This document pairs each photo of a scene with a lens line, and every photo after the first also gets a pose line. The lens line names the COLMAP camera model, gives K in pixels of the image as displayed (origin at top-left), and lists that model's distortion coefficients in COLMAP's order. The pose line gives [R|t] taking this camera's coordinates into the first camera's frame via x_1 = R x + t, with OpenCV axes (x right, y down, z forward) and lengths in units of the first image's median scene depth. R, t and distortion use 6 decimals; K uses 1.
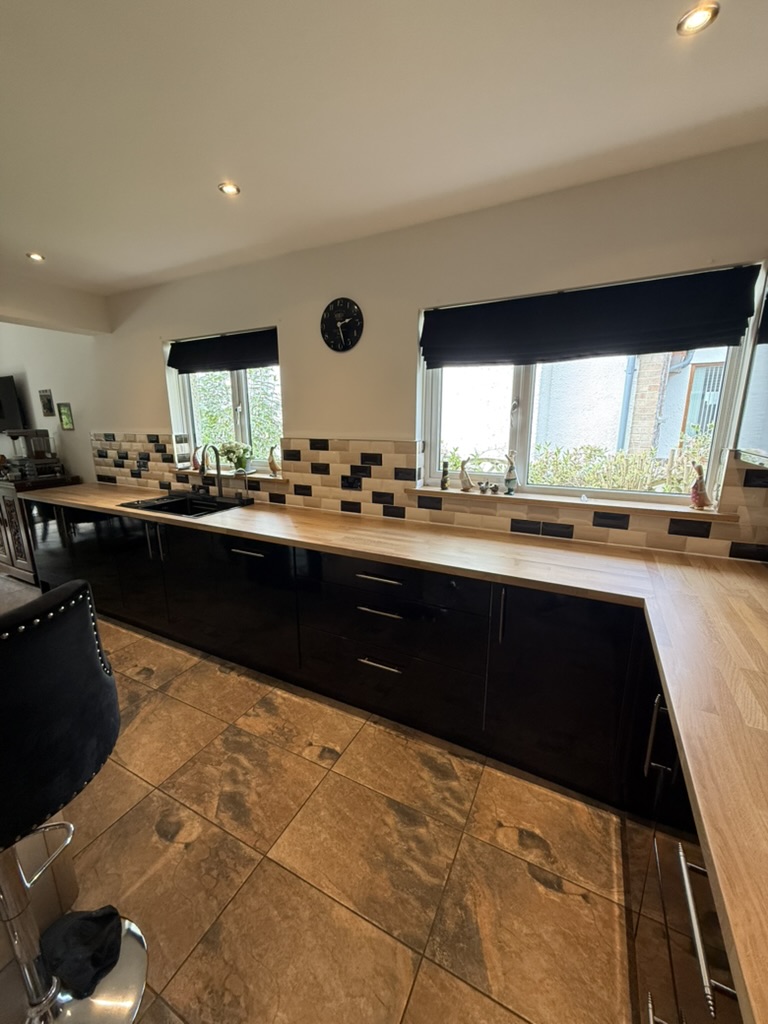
lens RADIAL K [[405.7, 0, 384.0], [0, 405.7, 512.0], [0, 0, 1]] dist [-0.001841, 0.000109]
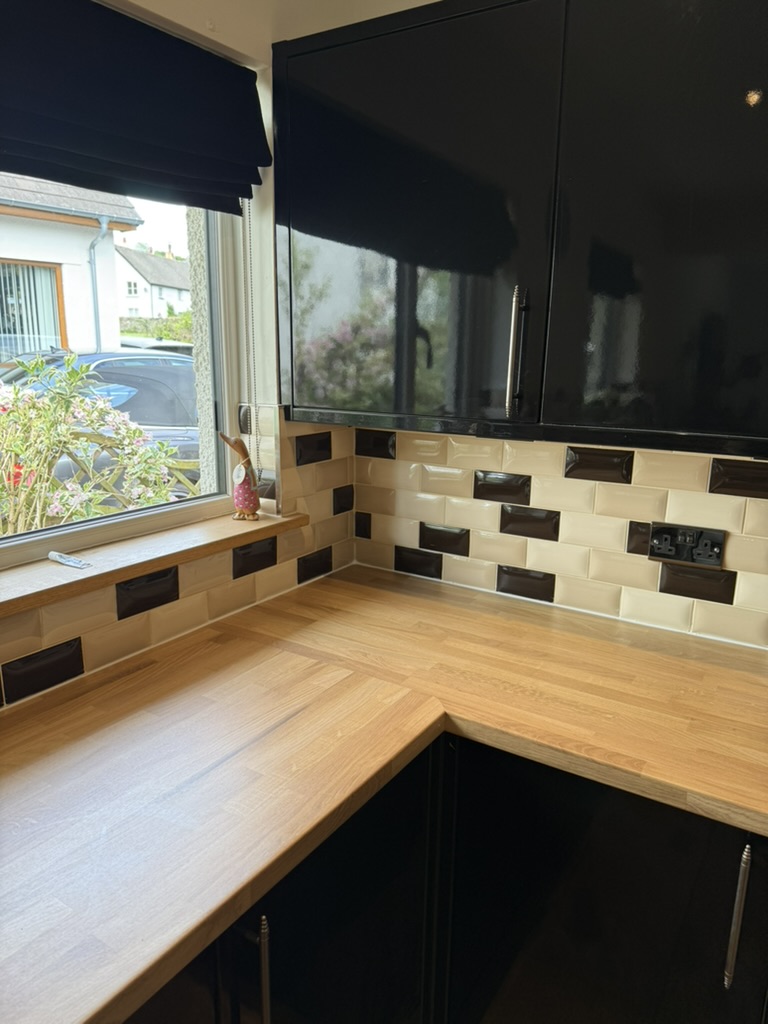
lens RADIAL K [[719.4, 0, 378.8], [0, 719.4, 512.1], [0, 0, 1]] dist [0.088525, -0.130436]
pose [[0.101181, -0.219553, 0.970340, -0.165136], [0.213612, 0.957391, 0.194350, -0.191903], [-0.971665, 0.187612, 0.143769, 0.791404]]
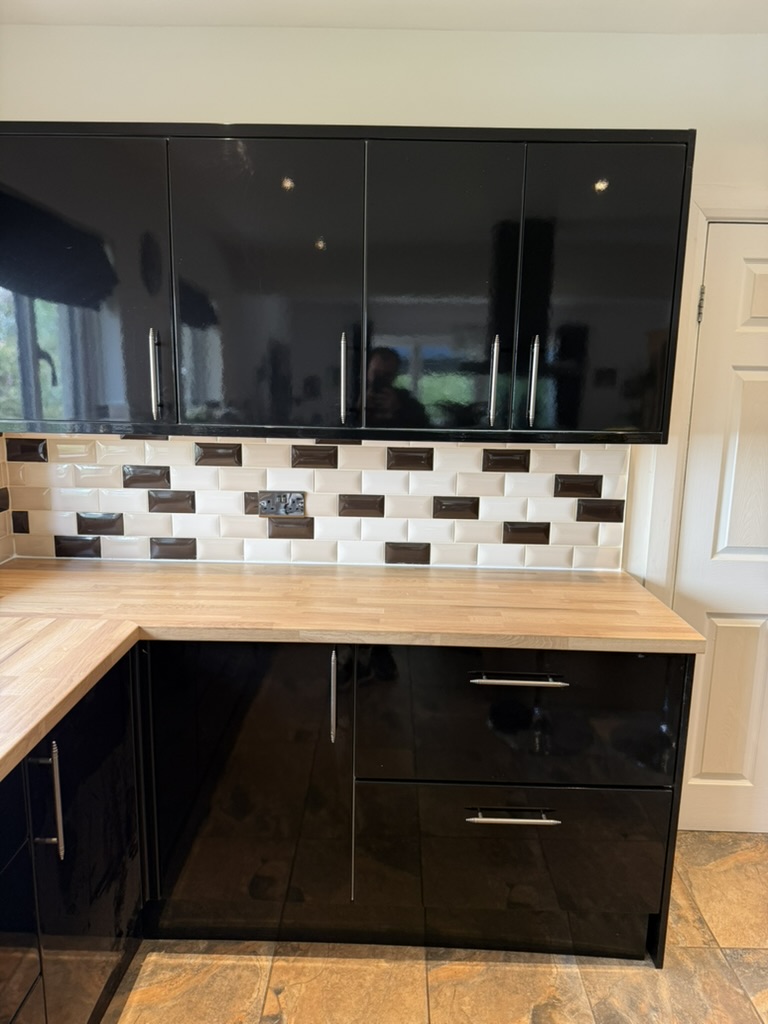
lens RADIAL K [[734.0, 0, 388.4], [0, 734.0, 502.8], [0, 0, 1]] dist [0.005729, 0.000665]
pose [[-0.446826, -0.159823, 0.880229, -0.576318], [0.182889, 0.946815, 0.264751, -0.222740], [-0.875727, 0.279282, -0.393831, 0.932387]]
